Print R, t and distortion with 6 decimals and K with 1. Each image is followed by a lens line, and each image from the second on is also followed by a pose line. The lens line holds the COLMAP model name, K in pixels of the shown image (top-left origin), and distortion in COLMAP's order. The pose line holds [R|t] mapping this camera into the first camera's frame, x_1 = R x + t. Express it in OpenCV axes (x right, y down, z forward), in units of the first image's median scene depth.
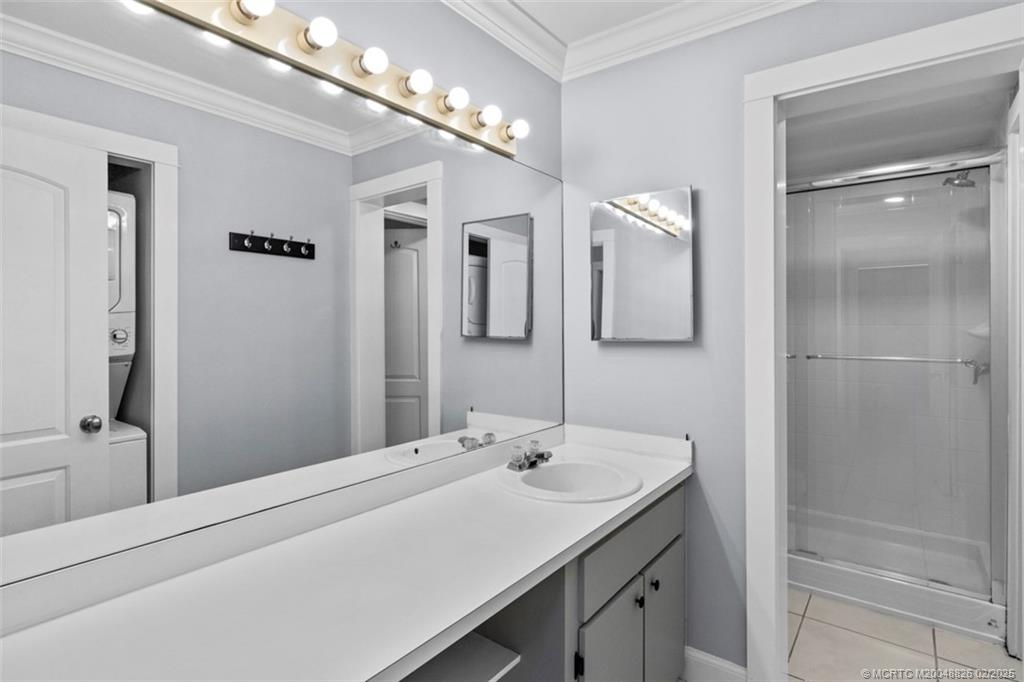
lens RADIAL K [[515.3, 0, 511.5], [0, 515.3, 335.6], [0, 0, 1]] dist [-0.003017, -0.000813]
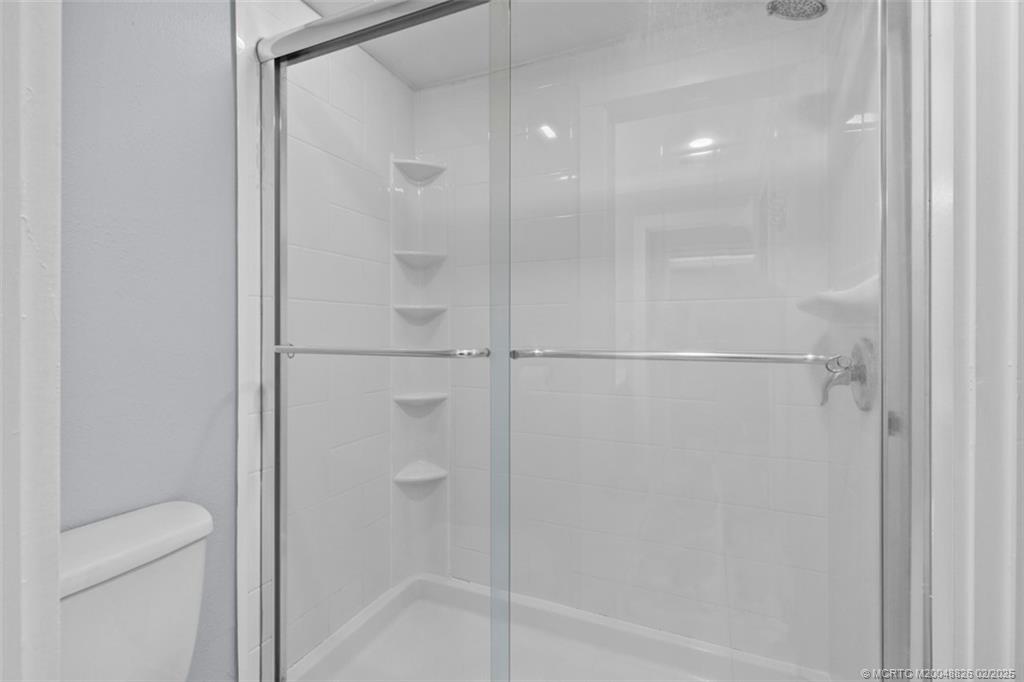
lens RADIAL K [[457.1, 0, 513.3], [0, 457.1, 339.2], [0, 0, 1]] dist [0.001685, -0.000161]
pose [[0.974413, -0.001033, 0.224764, 0.487593], [0.001710, 0.999995, -0.002817, 0.029989], [-0.224760, 0.003129, 0.974409, 0.614041]]
